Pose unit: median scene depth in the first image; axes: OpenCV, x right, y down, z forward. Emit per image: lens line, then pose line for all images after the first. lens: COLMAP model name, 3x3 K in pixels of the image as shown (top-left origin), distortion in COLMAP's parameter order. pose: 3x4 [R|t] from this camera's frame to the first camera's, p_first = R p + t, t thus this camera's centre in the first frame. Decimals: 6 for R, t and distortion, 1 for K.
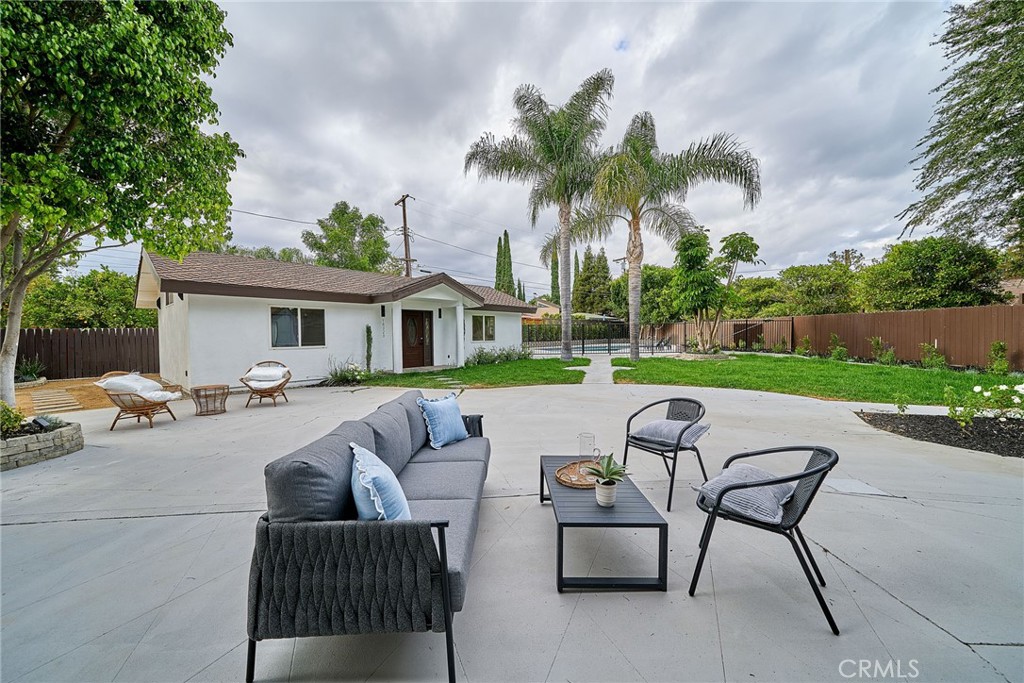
lens RADIAL K [[408.0, 0, 514.3], [0, 408.0, 341.6], [0, 0, 1]] dist [-0.014914, -0.000218]
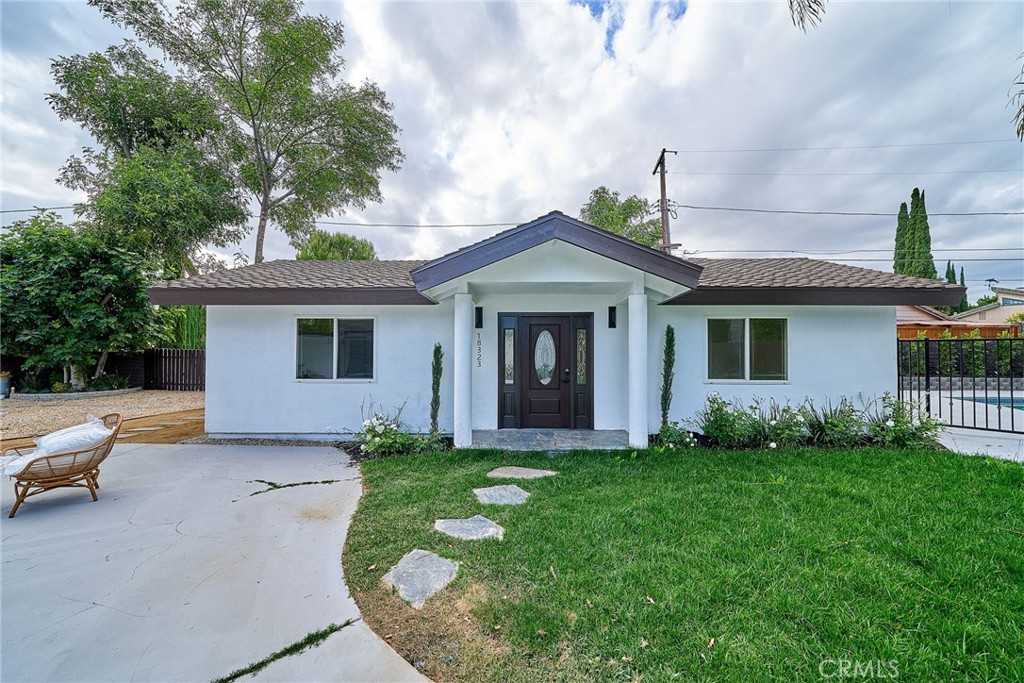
lens RADIAL K [[360.2, 0, 506.9], [0, 360.2, 342.6], [0, 0, 1]] dist [0.004677, -0.001322]
pose [[0.628239, -0.003226, -0.778013, 0.063056], [-0.024384, 0.999419, -0.023834, -0.029426], [0.777638, 0.033945, 0.627795, 0.665288]]
